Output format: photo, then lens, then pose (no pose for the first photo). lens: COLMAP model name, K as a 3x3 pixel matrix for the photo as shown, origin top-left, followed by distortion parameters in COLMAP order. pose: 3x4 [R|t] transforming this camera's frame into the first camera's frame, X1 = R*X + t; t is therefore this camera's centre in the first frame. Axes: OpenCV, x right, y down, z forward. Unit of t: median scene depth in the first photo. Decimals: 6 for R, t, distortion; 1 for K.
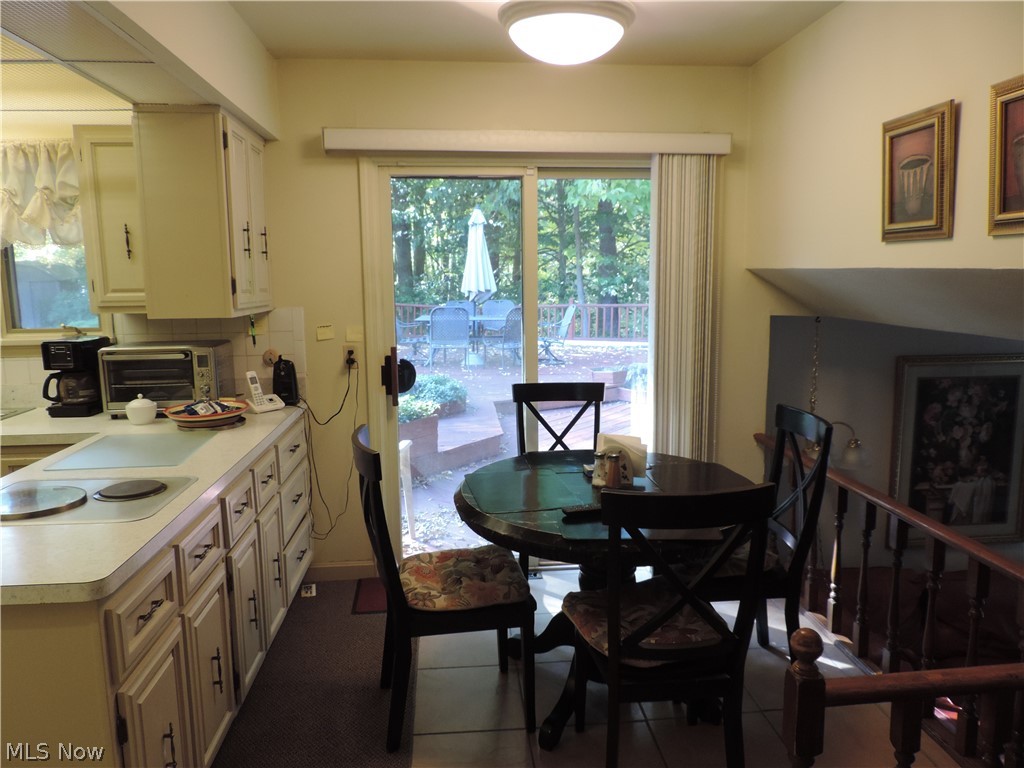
lens RADIAL K [[730.0, 0, 516.5], [0, 730.0, 384.6], [0, 0, 1]] dist [-0.006275, -0.006913]
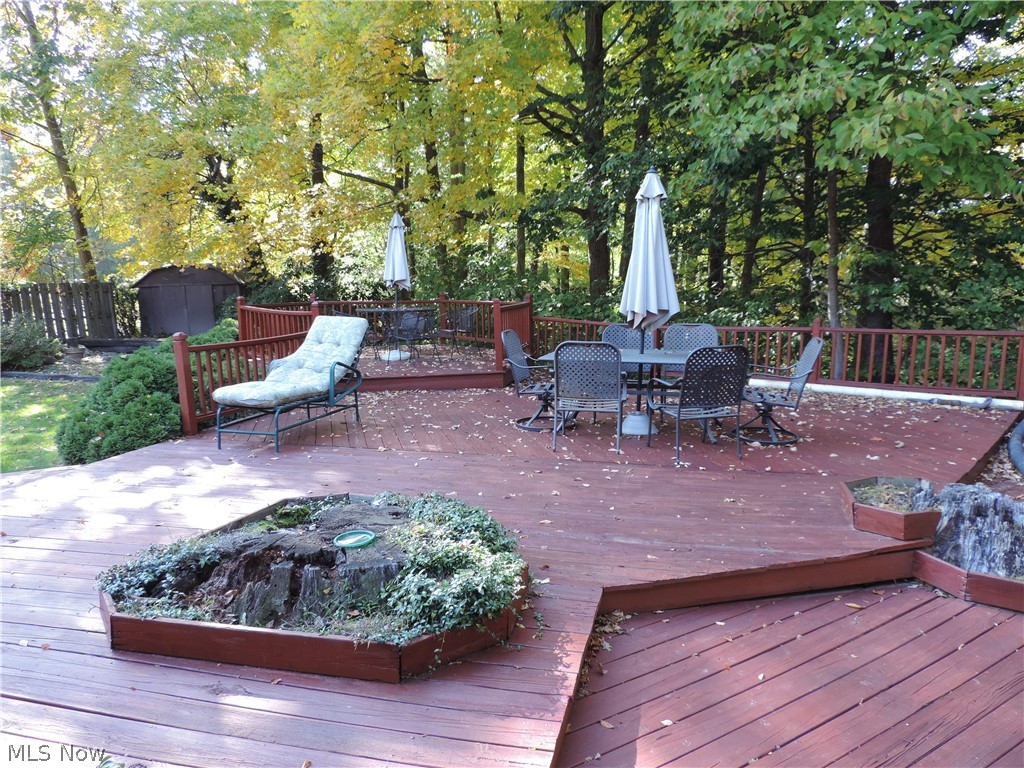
lens RADIAL K [[734.4, 0, 523.8], [0, 734.4, 385.4], [0, 0, 1]] dist [-0.010546, 0.002599]
pose [[0.952420, 0.042181, -0.301856, 0.035181], [-0.041975, 0.999093, 0.007172, -0.069759], [0.301885, 0.005839, 0.953327, 0.408857]]
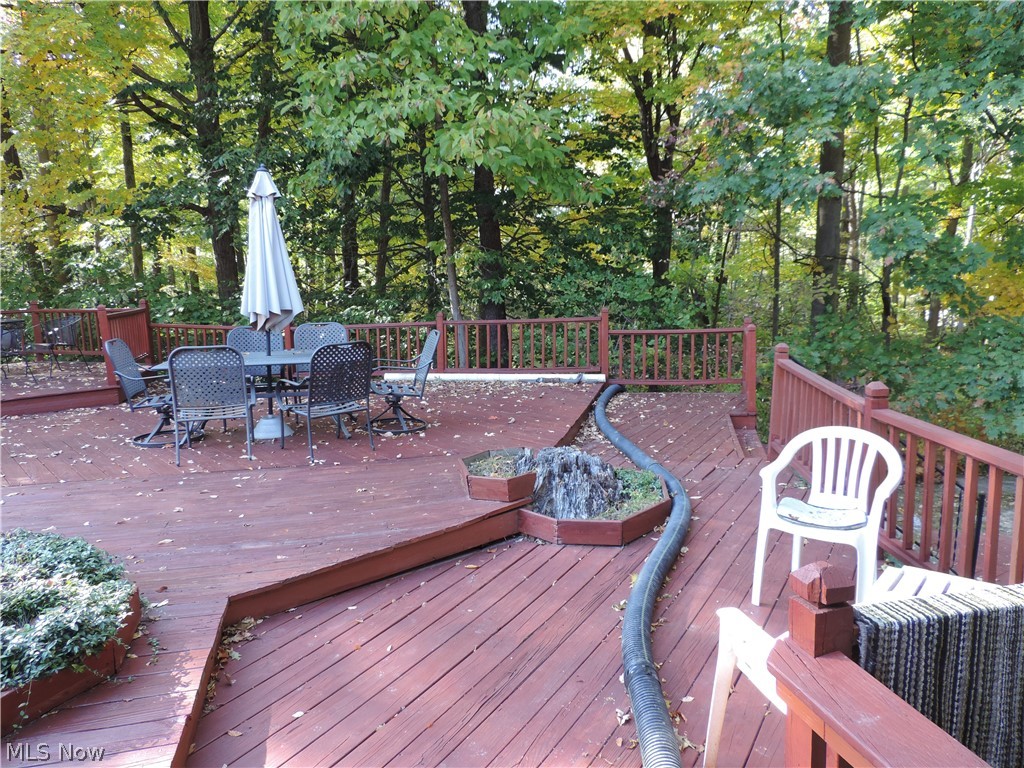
lens RADIAL K [[730.0, 0, 516.5], [0, 730.0, 384.6], [0, 0, 1]] dist [-0.006275, -0.006913]
pose [[0.987487, -0.042407, 0.151891, 0.051758], [0.041947, 0.999100, 0.006238, -0.067374], [-0.152019, 0.000211, 0.988378, 0.402744]]
